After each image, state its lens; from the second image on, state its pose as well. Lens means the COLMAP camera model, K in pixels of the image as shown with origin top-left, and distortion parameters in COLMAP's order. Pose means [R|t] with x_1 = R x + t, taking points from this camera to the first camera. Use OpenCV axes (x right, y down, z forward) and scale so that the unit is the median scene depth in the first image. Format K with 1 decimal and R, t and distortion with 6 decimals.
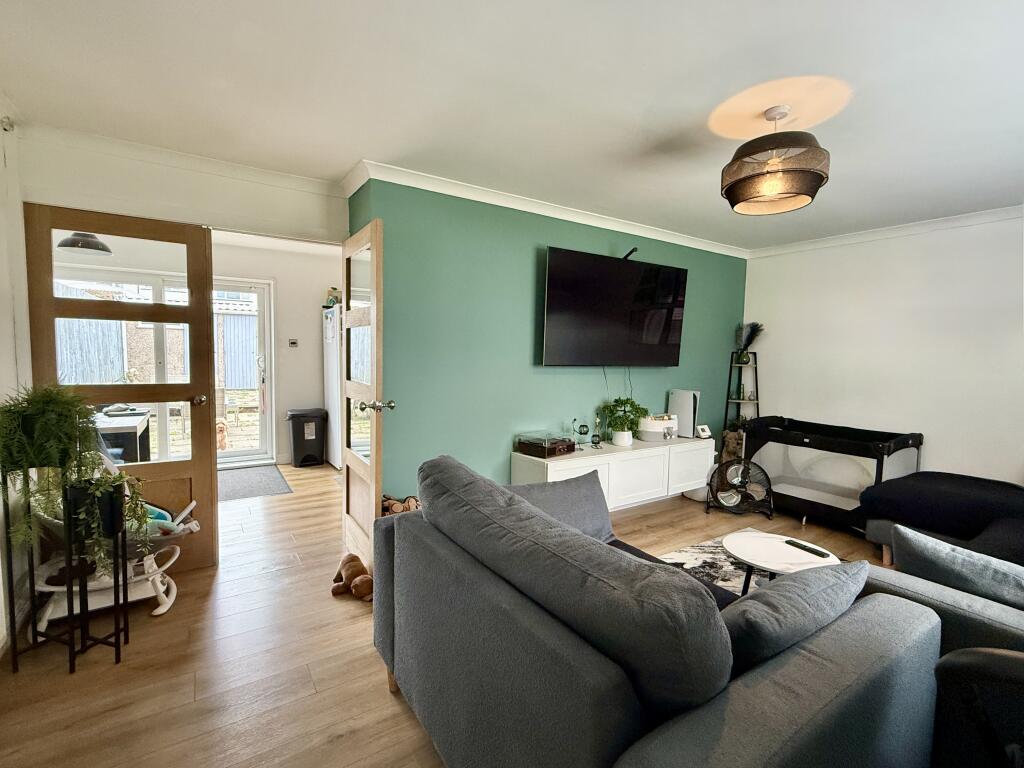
lens RADIAL K [[466.7, 0, 512.0], [0, 466.7, 384.0], [0, 0, 1]] dist [0.001113, 0.000070]
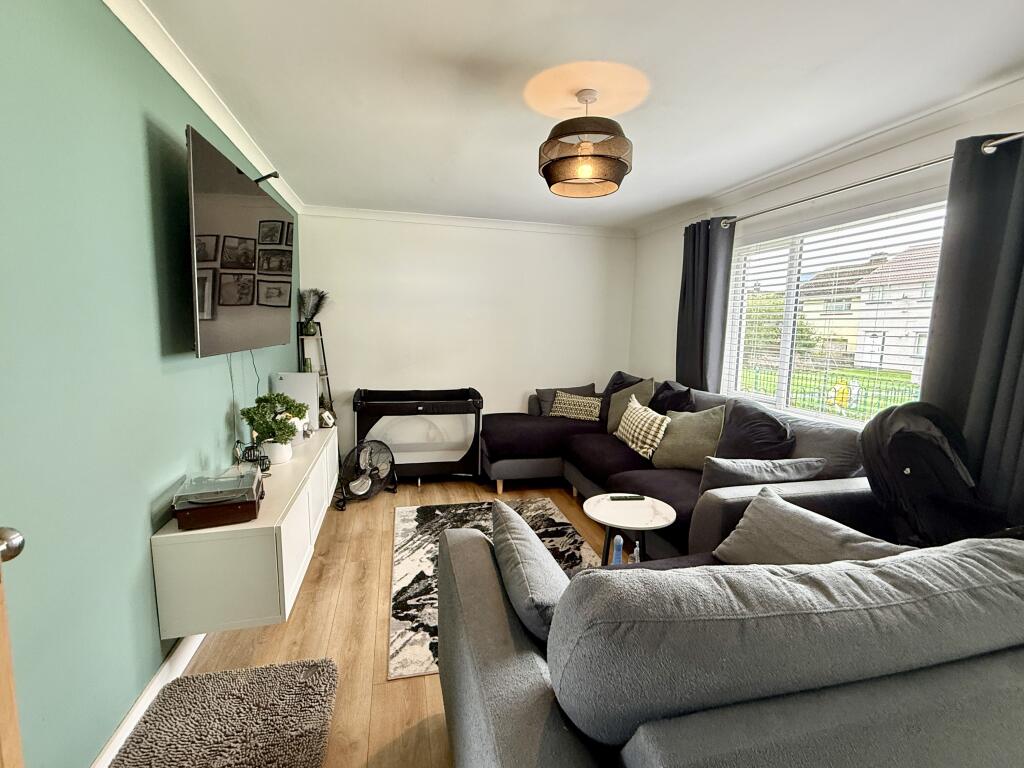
lens RADIAL K [[466.7, 0, 512.0], [0, 466.7, 384.0], [0, 0, 1]] dist [0.001113, 0.000070]
pose [[0.341652, -0.127056, 0.931199, -0.278739], [0.050936, 0.991867, 0.116645, -0.047152], [-0.938445, 0.007580, 0.345345, 0.439243]]
